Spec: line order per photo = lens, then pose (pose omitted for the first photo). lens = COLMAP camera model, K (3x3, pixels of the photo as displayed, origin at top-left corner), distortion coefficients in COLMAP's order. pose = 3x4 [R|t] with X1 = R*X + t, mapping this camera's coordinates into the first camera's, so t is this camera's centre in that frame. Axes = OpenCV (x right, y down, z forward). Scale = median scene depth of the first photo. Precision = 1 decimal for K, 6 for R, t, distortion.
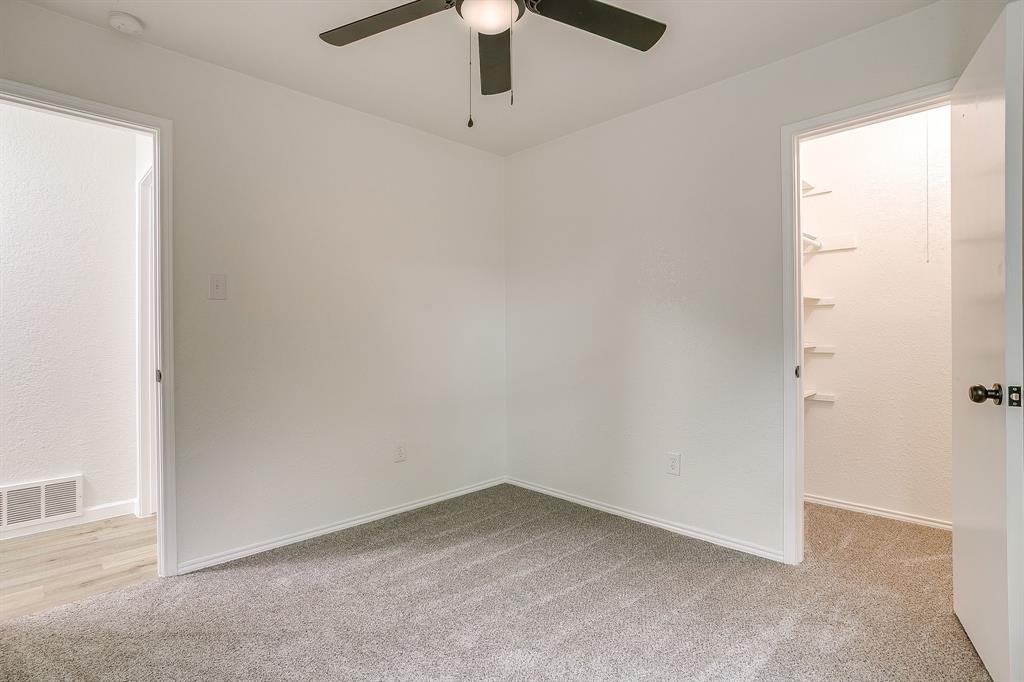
lens RADIAL K [[505.9, 0, 507.7], [0, 505.9, 338.8], [0, 0, 1]] dist [-0.057518, 0.031814]
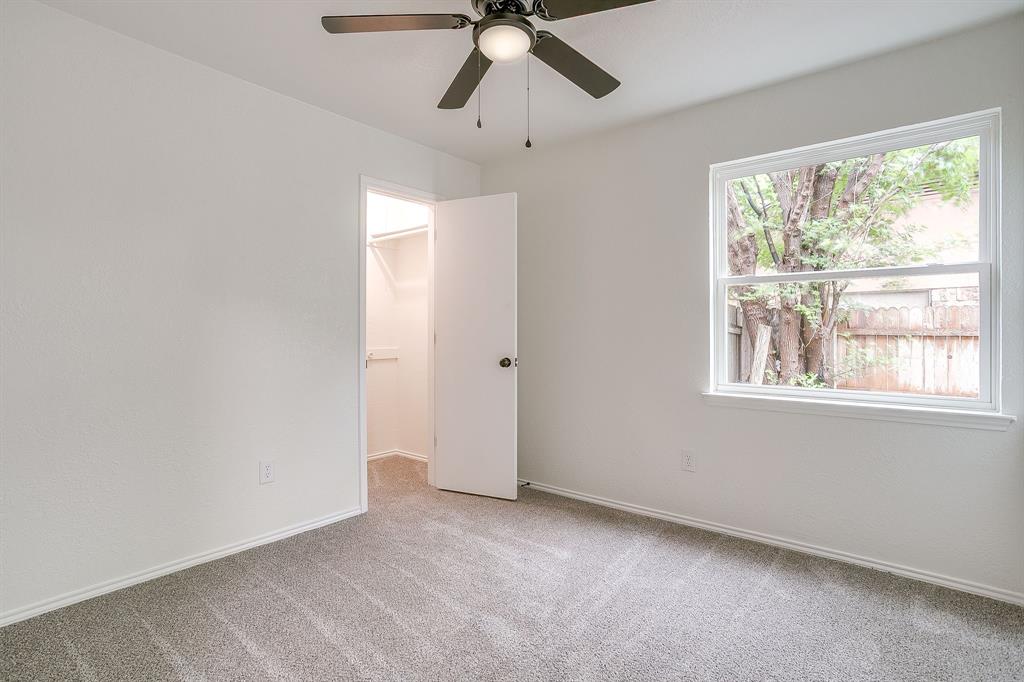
lens RADIAL K [[505.9, 0, 507.7], [0, 505.9, 338.8], [0, 0, 1]] dist [-0.057518, 0.031814]
pose [[-0.113226, -0.001618, 0.993568, -0.748272], [0.009174, 0.999954, 0.002673, -0.002138], [-0.993527, 0.009417, -0.113206, 0.734319]]
